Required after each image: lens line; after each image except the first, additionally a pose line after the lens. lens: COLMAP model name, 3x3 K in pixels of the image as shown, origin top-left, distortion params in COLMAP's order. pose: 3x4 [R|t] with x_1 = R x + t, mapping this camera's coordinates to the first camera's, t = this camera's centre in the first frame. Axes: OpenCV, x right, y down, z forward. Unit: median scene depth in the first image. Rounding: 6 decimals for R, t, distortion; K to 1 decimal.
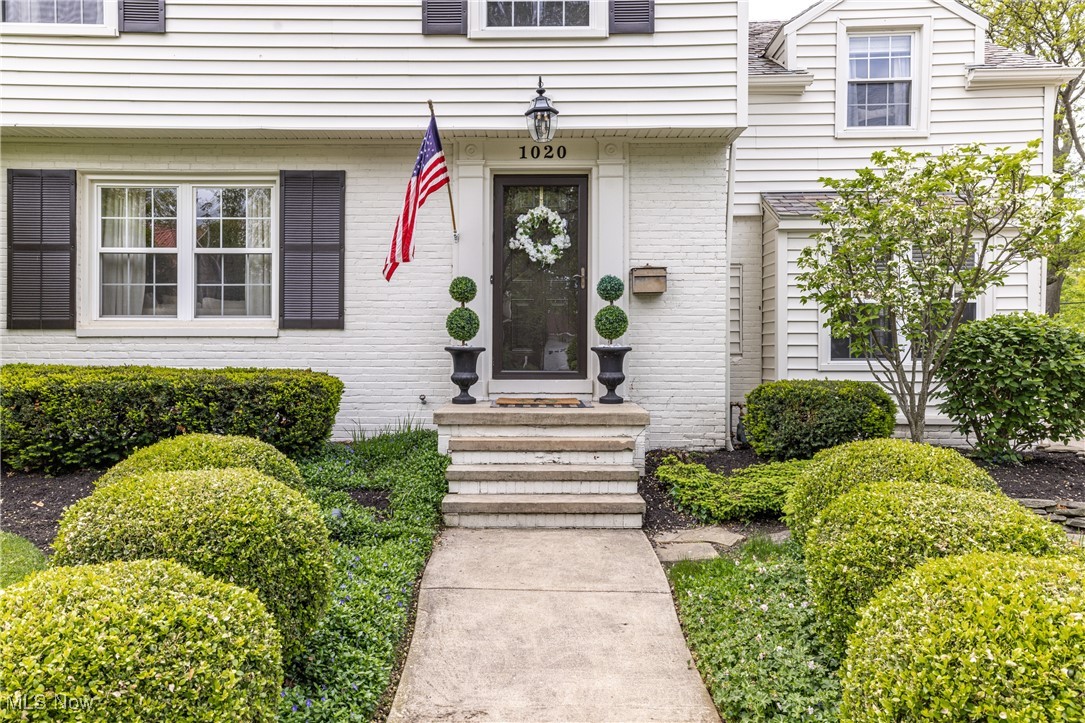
lens RADIAL K [[743.8, 0, 543.6], [0, 743.8, 345.6], [0, 0, 1]] dist [0.046003, 0.003111]
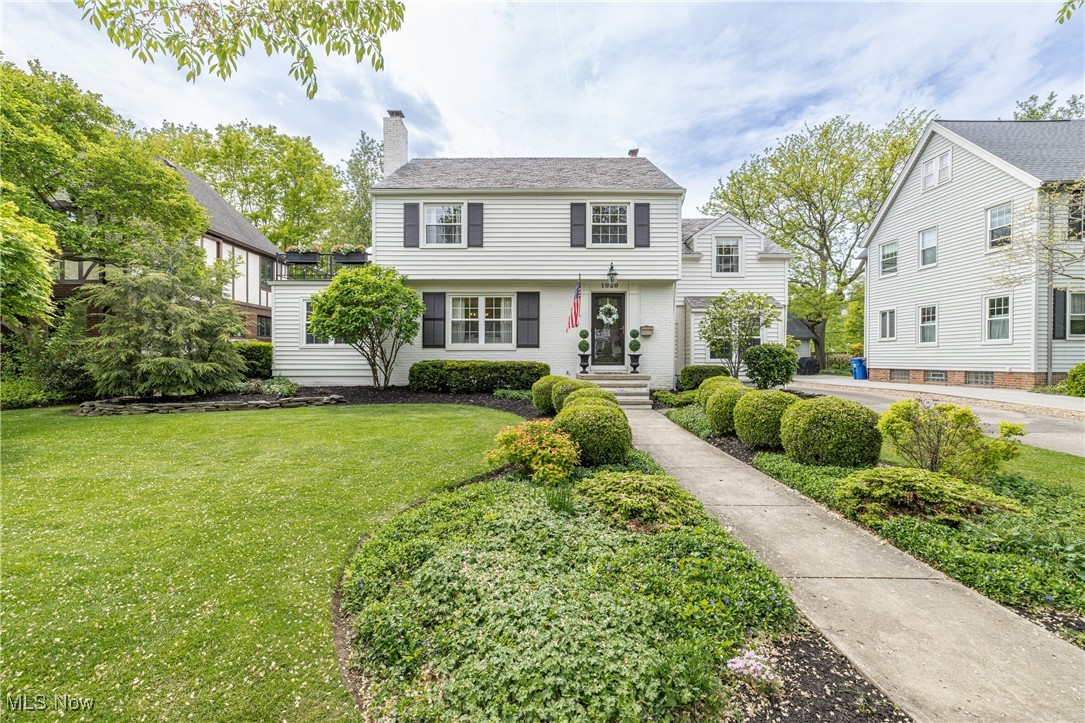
lens RADIAL K [[462.7, 0, 550.5], [0, 462.7, 360.4], [0, 0, 1]] dist [0.007338, 0.002290]
pose [[0.999654, -0.000585, 0.026313, -0.272448], [0.000173, 0.999877, 0.015653, -0.001427], [-0.026319, -0.015643, 0.999531, -0.759401]]
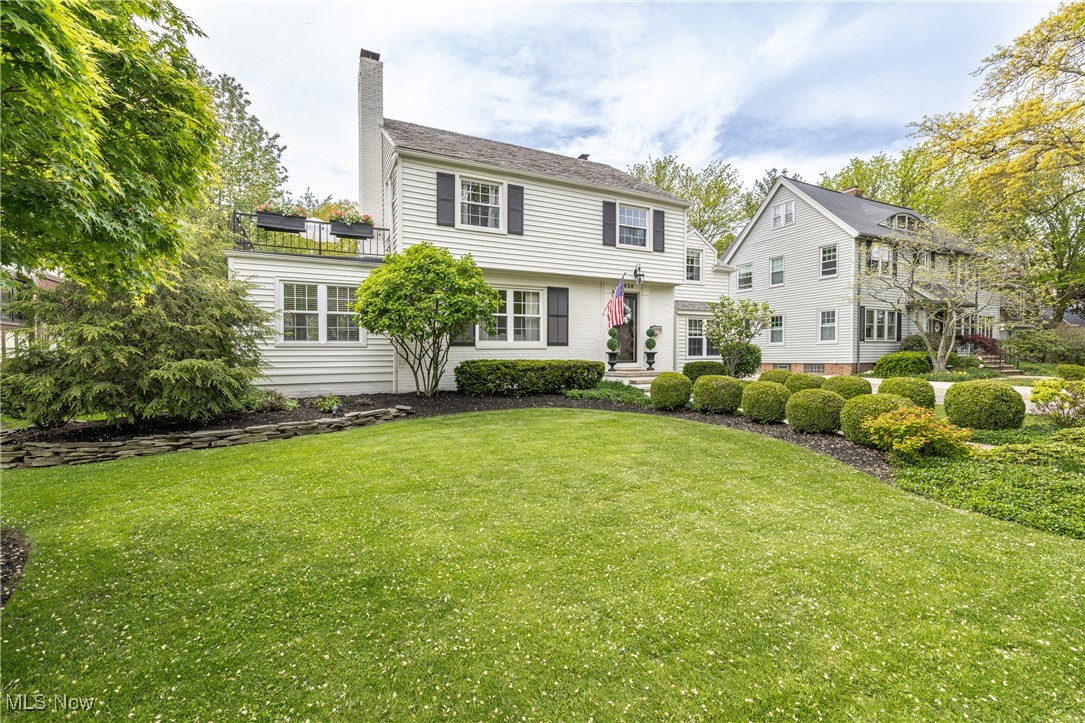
lens RADIAL K [[462.7, 0, 546.7], [0, 462.7, 363.6], [0, 0, 1]] dist [0.007338, 0.002290]
pose [[0.875750, -0.017138, 0.482460, -1.162243], [0.006296, 0.999690, 0.024082, 0.001656], [-0.482723, -0.018052, 0.875587, -0.450086]]
